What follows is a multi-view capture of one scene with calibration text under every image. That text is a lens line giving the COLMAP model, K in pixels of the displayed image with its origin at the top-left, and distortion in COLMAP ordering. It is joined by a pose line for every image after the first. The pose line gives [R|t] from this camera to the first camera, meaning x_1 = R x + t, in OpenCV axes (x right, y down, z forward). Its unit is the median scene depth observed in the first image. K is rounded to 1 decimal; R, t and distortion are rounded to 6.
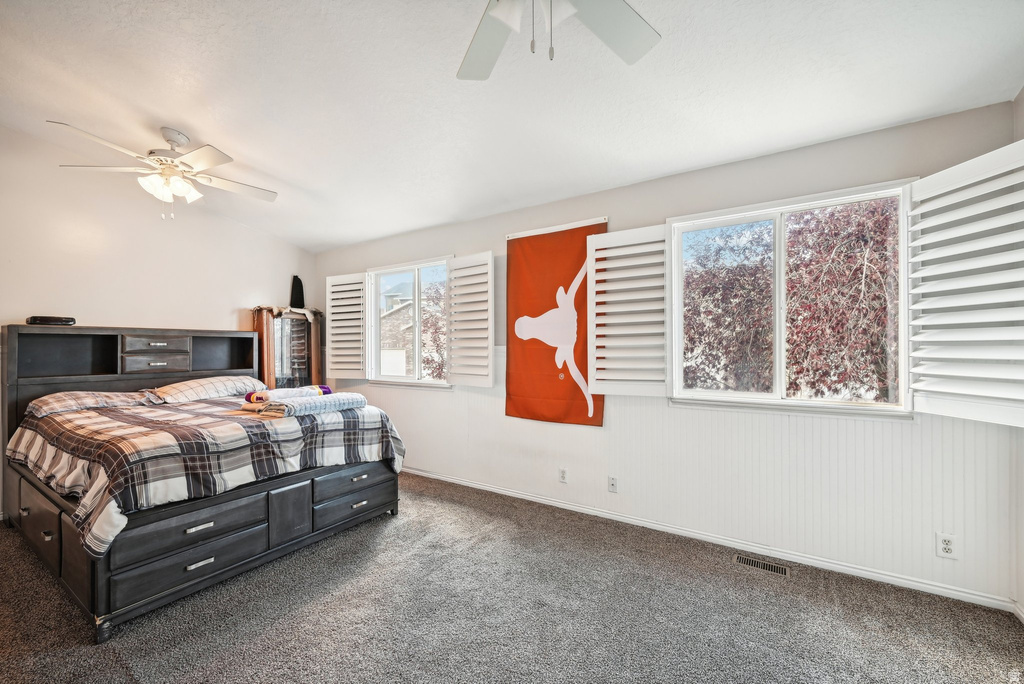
lens RADIAL K [[413.0, 0, 513.0], [0, 413.0, 348.0], [0, 0, 1]] dist [-0.003636, 0.000577]
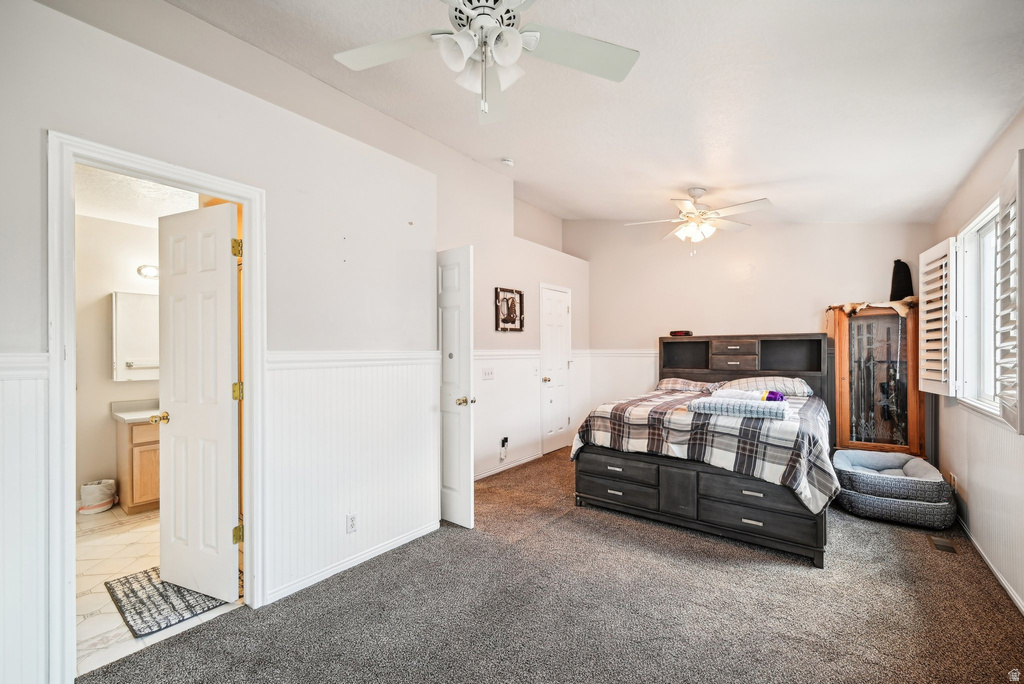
lens RADIAL K [[413.0, 0, 515.2], [0, 413.0, 349.5], [0, 0, 1]] dist [-0.003636, 0.000577]
pose [[-0.091212, -0.000567, -0.995831, 0.502656], [0.009340, 0.999955, -0.001425, -0.008115], [0.995788, -0.009431, -0.091202, 0.477173]]
